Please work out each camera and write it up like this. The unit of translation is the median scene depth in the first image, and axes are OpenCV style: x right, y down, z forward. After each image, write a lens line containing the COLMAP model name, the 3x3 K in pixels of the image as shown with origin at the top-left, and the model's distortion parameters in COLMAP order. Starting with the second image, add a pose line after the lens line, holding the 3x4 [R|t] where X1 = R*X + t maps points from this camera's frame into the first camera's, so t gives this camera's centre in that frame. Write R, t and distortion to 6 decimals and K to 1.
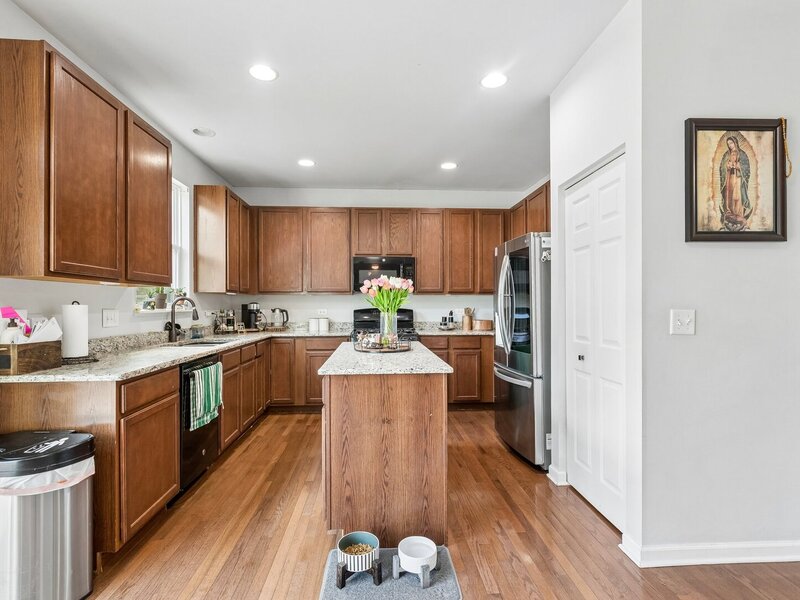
lens RADIAL K [[408.9, 0, 396.6], [0, 408.9, 302.4], [0, 0, 1]] dist [0.001925, 0.000359]
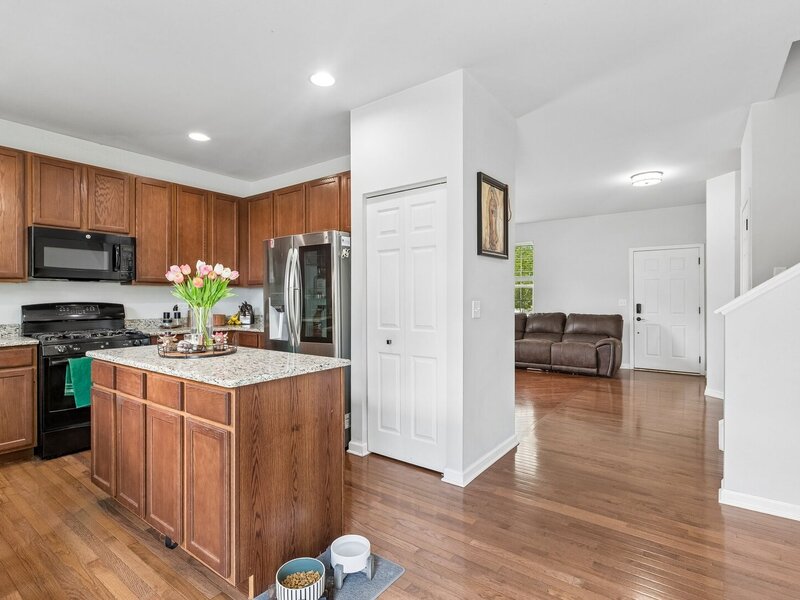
lens RADIAL K [[408.9, 0, 397.6], [0, 408.9, 296.2], [0, 0, 1]] dist [0.001925, 0.000359]
pose [[0.642569, 0.004747, 0.766213, -0.332196], [-0.004922, 0.999986, -0.002068, 0.002557], [-0.766212, -0.002442, 0.642583, 0.153379]]
